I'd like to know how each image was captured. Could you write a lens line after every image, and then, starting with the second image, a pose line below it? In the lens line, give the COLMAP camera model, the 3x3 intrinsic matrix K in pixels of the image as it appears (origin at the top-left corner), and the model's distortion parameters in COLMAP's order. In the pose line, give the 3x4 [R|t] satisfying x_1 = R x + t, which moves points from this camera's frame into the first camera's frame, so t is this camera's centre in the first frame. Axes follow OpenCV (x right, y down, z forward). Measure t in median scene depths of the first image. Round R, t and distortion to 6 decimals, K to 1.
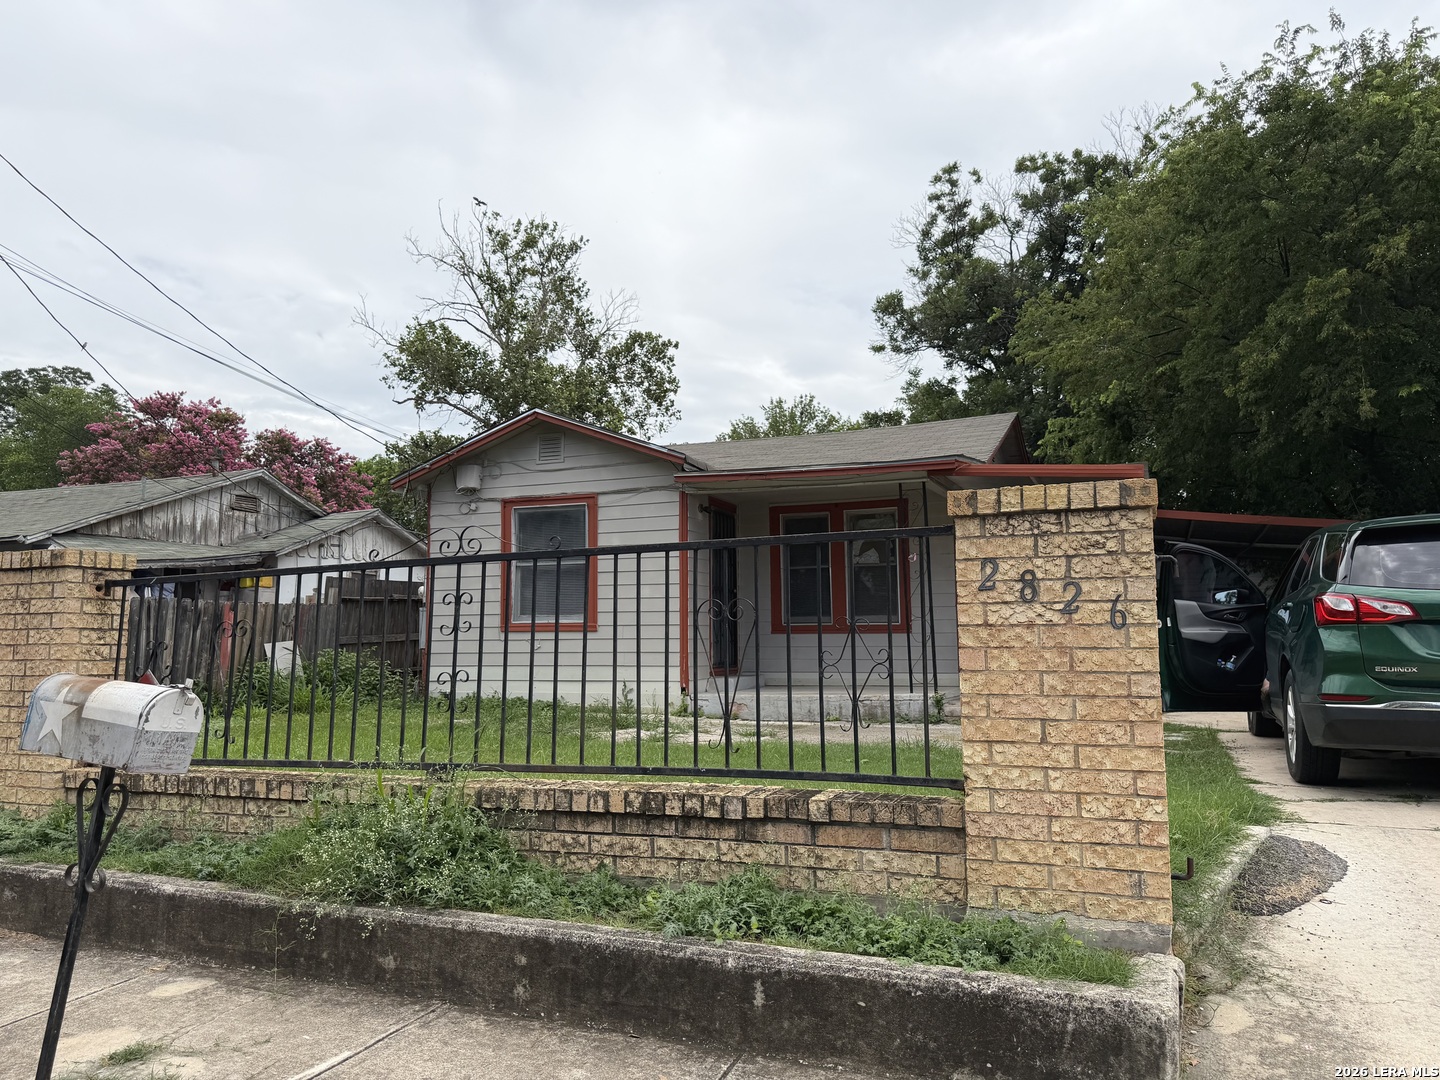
lens RADIAL K [[1026.0, 0, 720.0], [0, 1026.0, 540.0], [0, 0, 1]] dist [-0.003425, -0.001446]
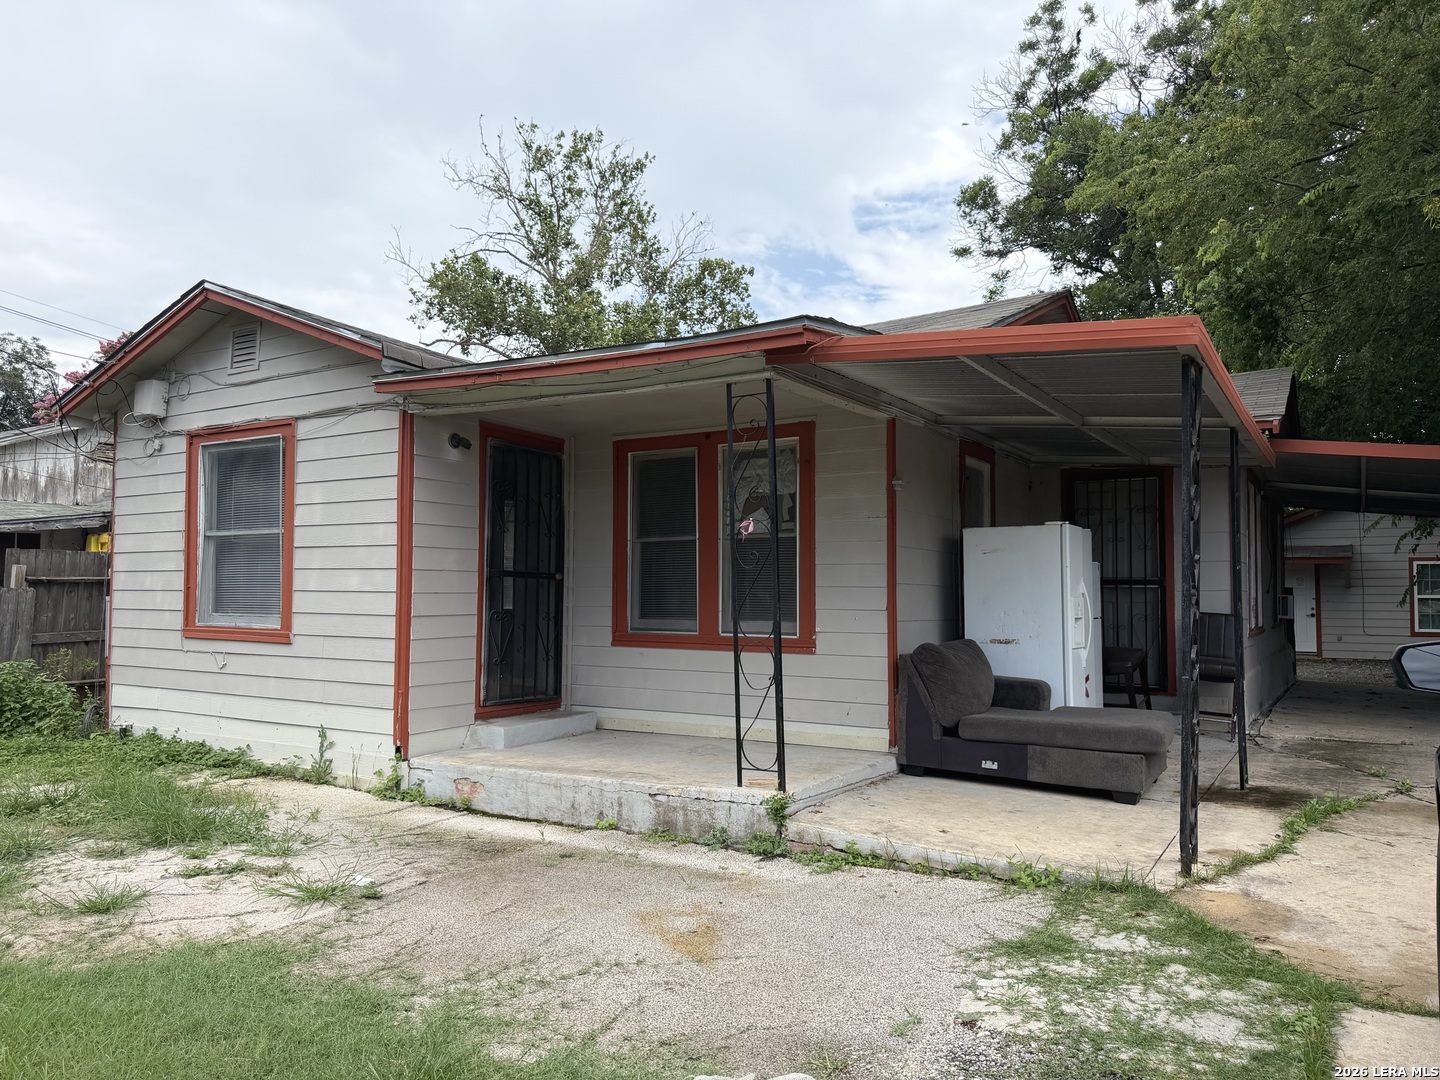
lens RADIAL K [[1028.9, 0, 721.1], [0, 1028.9, 509.9], [0, 0, 1]] dist [-0.010026, -0.004473]
pose [[0.984896, 0.000882, -0.173143, 0.107611], [0.000411, 0.999972, 0.007434, 0.002354], [0.173145, -0.007393, 0.984869, 0.197489]]
